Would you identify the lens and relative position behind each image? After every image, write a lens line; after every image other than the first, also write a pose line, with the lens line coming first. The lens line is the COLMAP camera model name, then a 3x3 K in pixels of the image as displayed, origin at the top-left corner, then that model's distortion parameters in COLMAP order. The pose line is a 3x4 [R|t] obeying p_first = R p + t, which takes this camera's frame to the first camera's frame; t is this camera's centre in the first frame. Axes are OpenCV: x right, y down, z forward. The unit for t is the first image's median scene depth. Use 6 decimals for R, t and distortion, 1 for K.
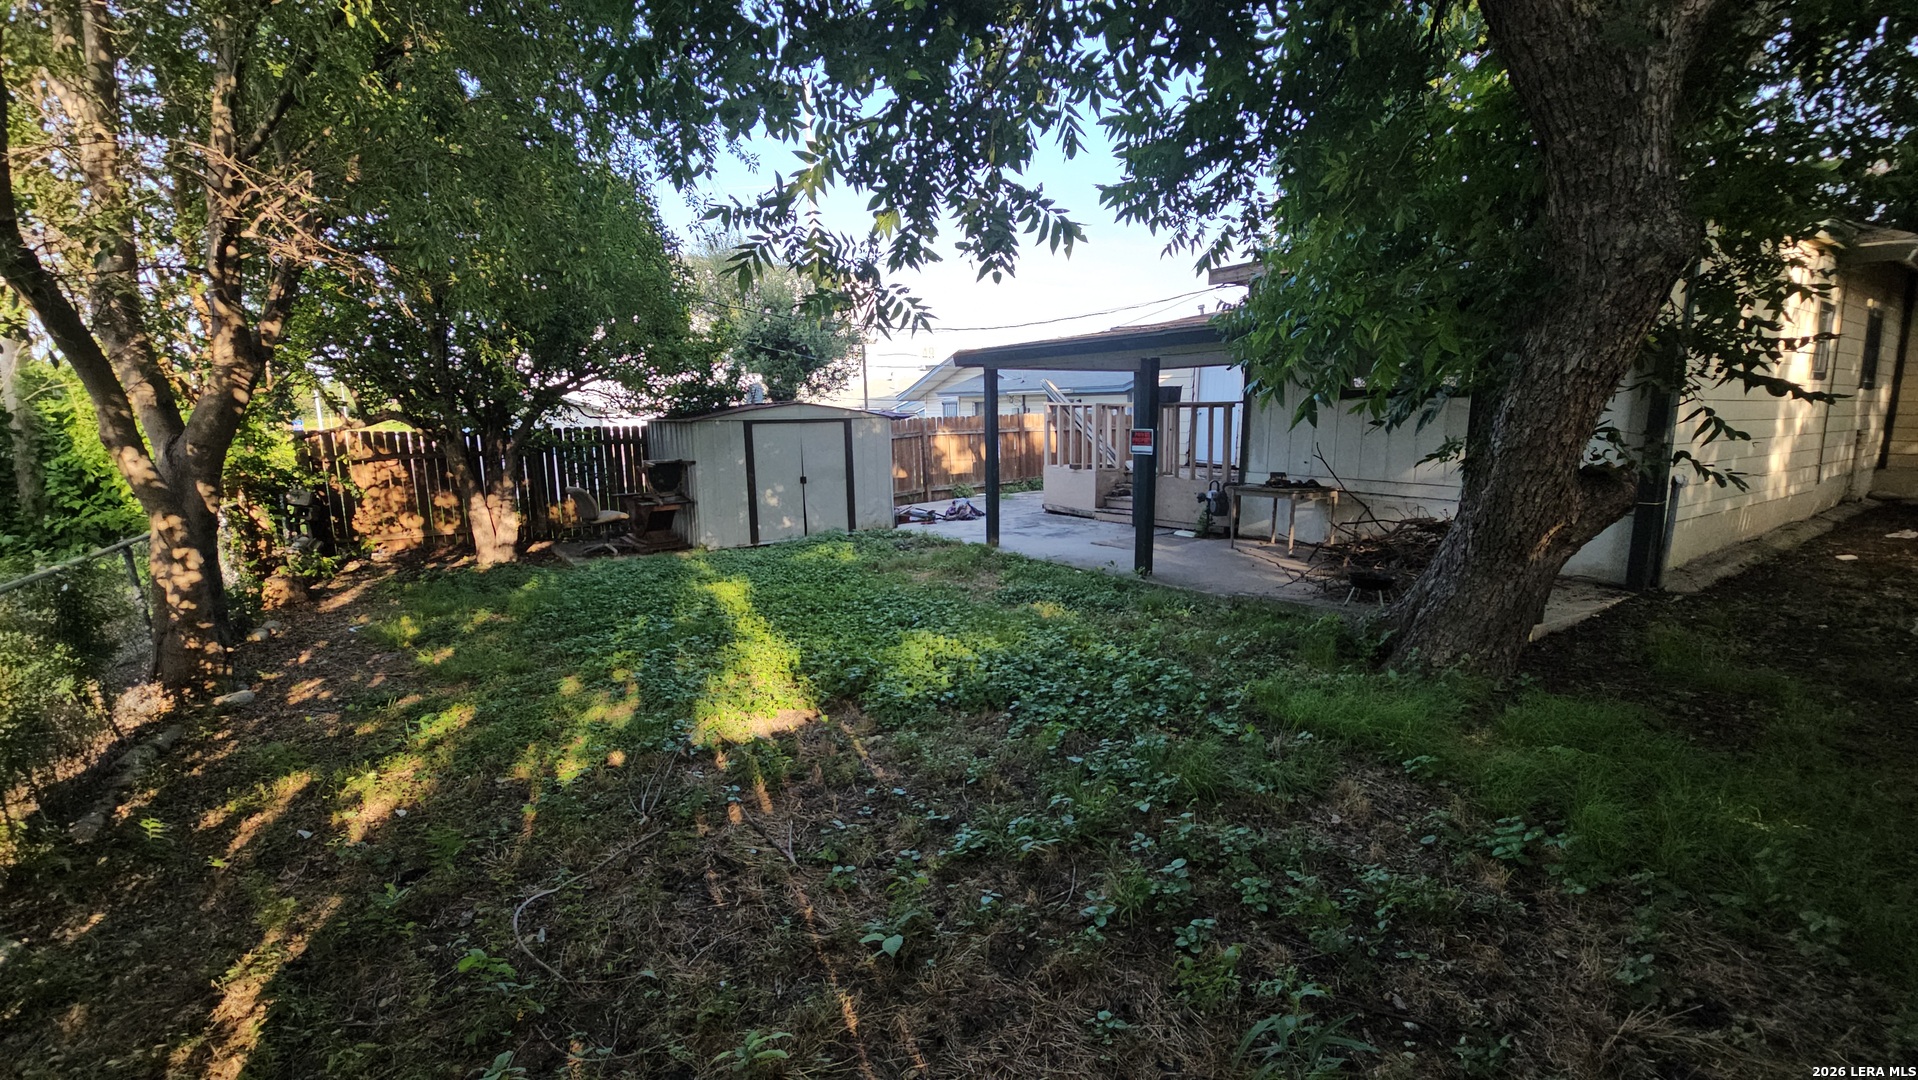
lens RADIAL K [[785.9, 0, 950.7], [0, 785.9, 540.8], [0, 0, 1]] dist [0.009096, -0.005816]
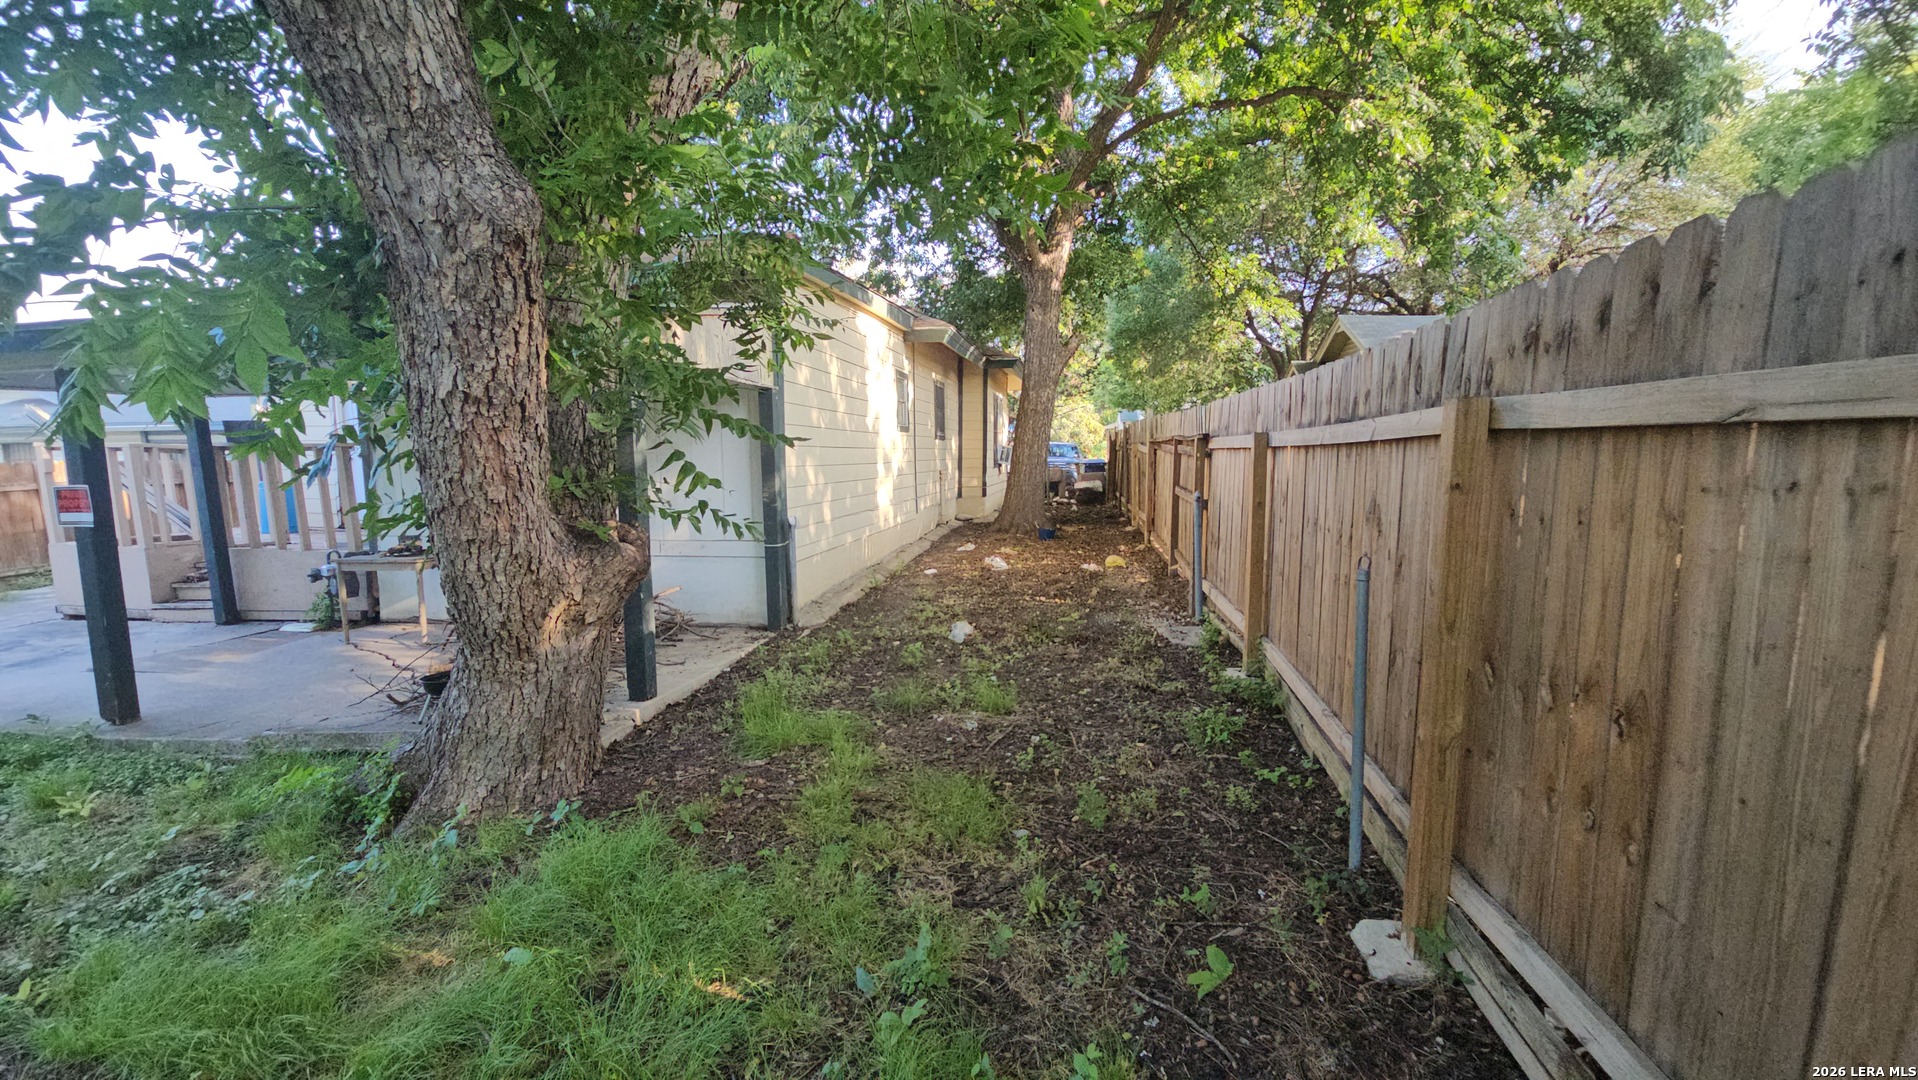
lens RADIAL K [[785.9, 0, 958.1], [0, 785.9, 536.6], [0, 0, 1]] dist [0.009096, -0.005816]
pose [[0.680076, -0.074615, 0.729335, 0.232703], [0.119790, 0.992748, -0.010136, -0.014832], [-0.723289, 0.094260, 0.684082, 0.095808]]
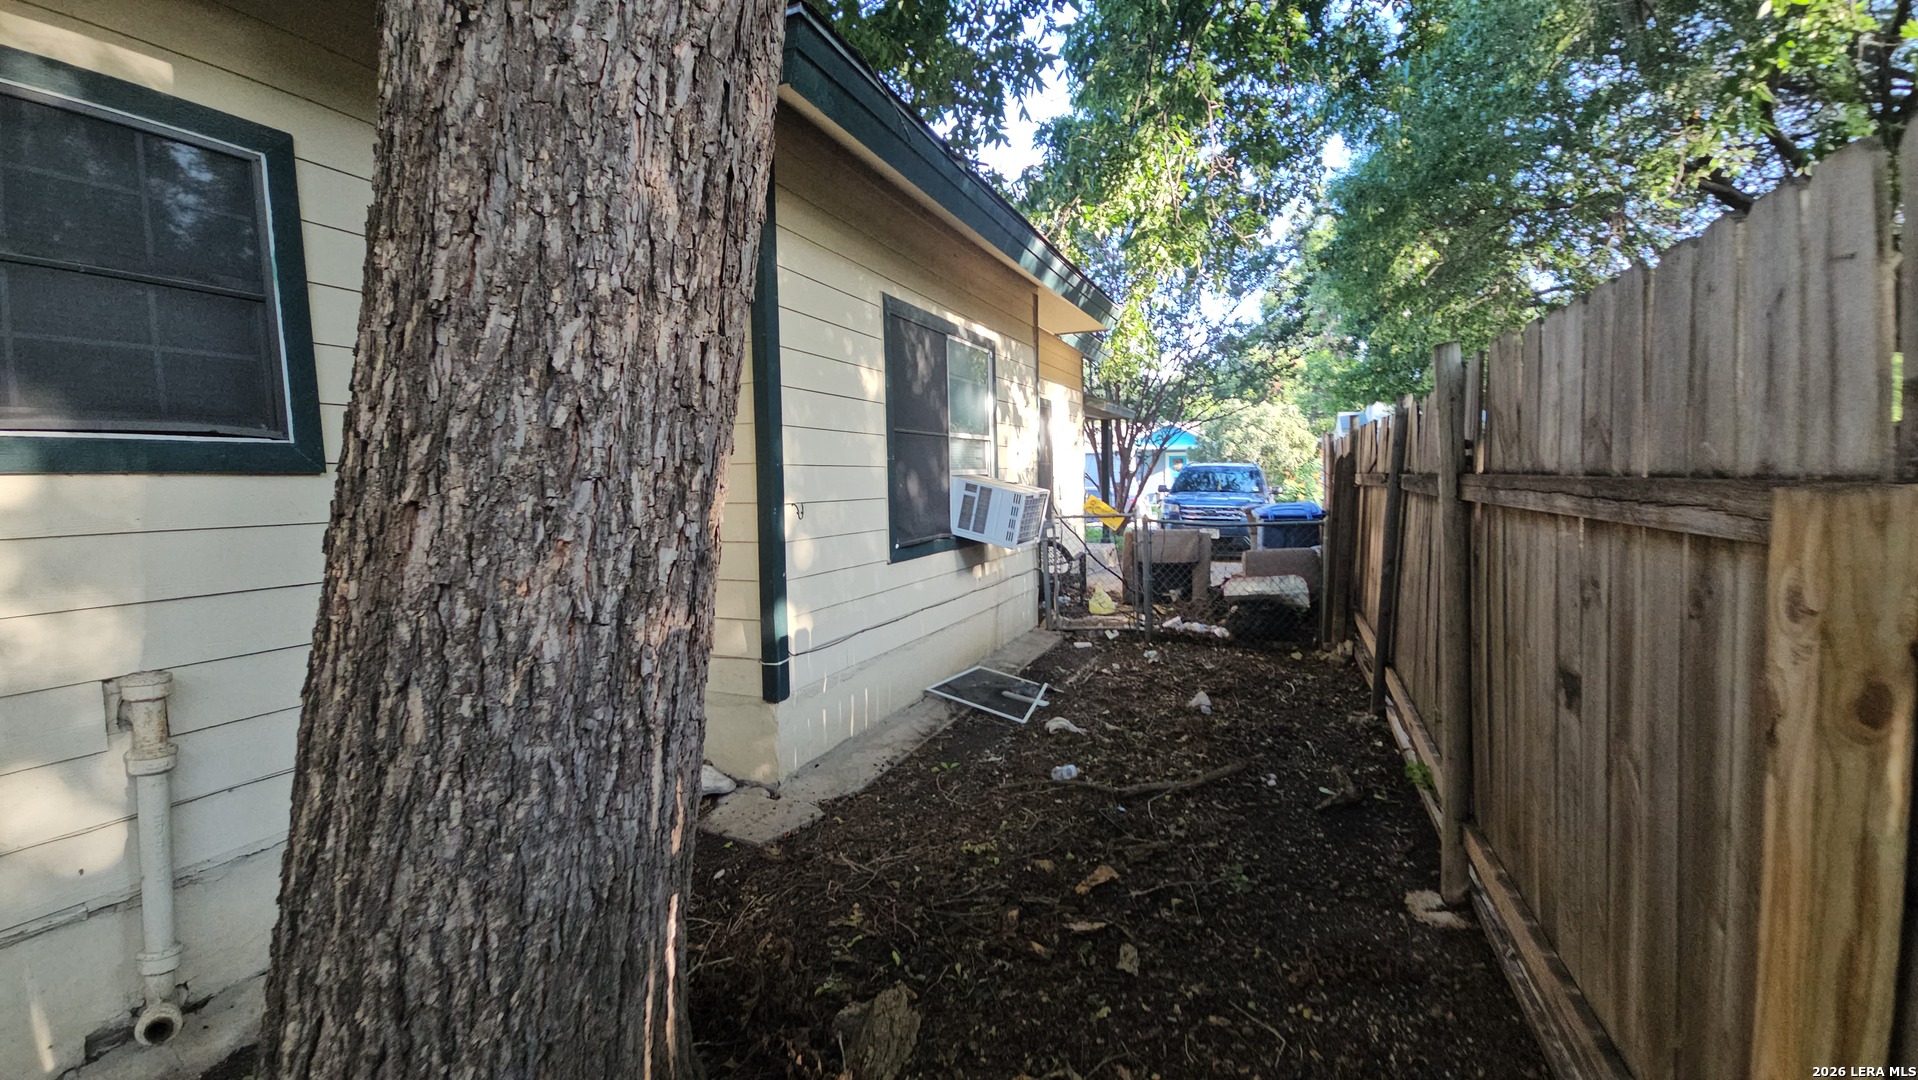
lens RADIAL K [[785.9, 0, 962.2], [0, 785.9, 546.1], [0, 0, 1]] dist [0.009096, -0.005816]
pose [[0.834008, -0.058745, 0.548616, 1.453264], [0.105644, 0.992921, -0.054280, -0.167581], [-0.541544, 0.103228, 0.834311, 0.854721]]
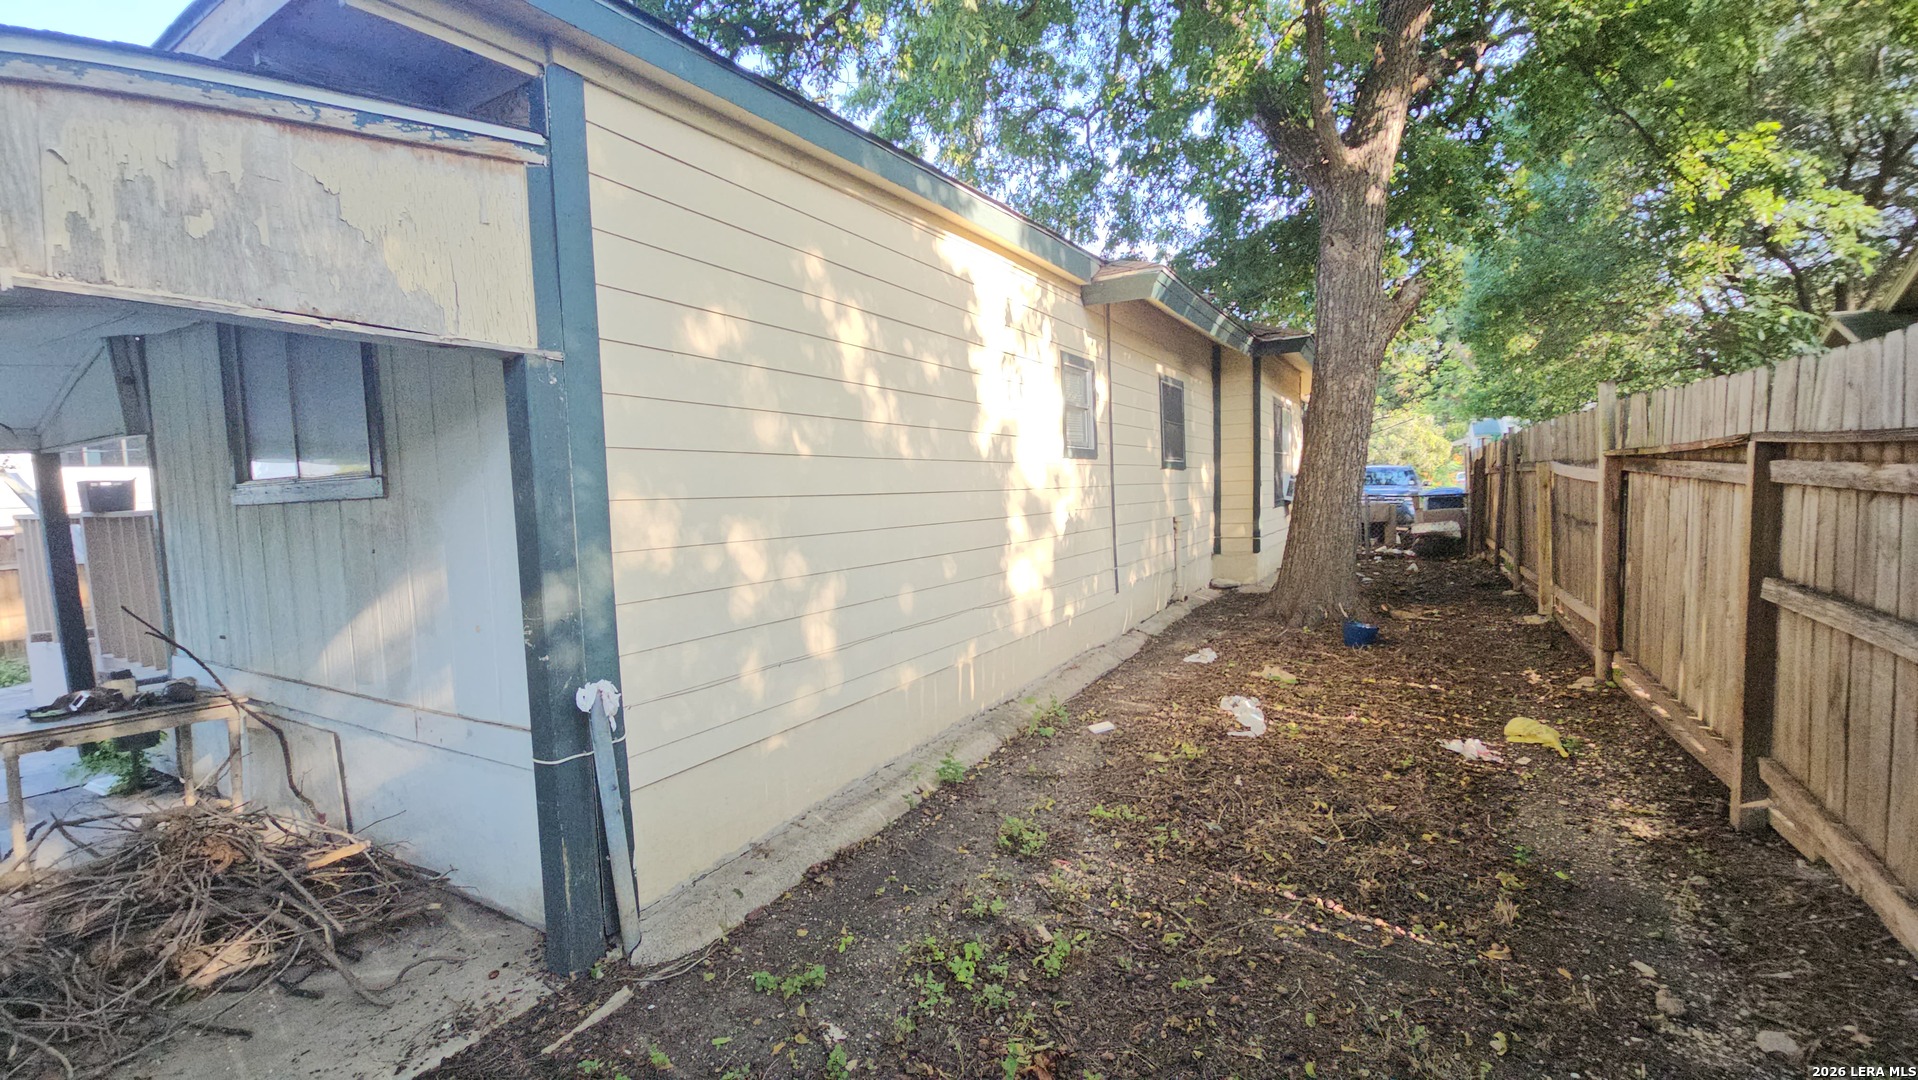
lens RADIAL K [[785.9, 0, 955.9], [0, 785.9, 539.8], [0, 0, 1]] dist [0.009096, -0.005816]
pose [[0.899411, -0.051344, 0.434078, 0.673390], [0.099264, 0.991123, -0.088443, -0.075476], [-0.425684, 0.122635, 0.896523, 0.403717]]
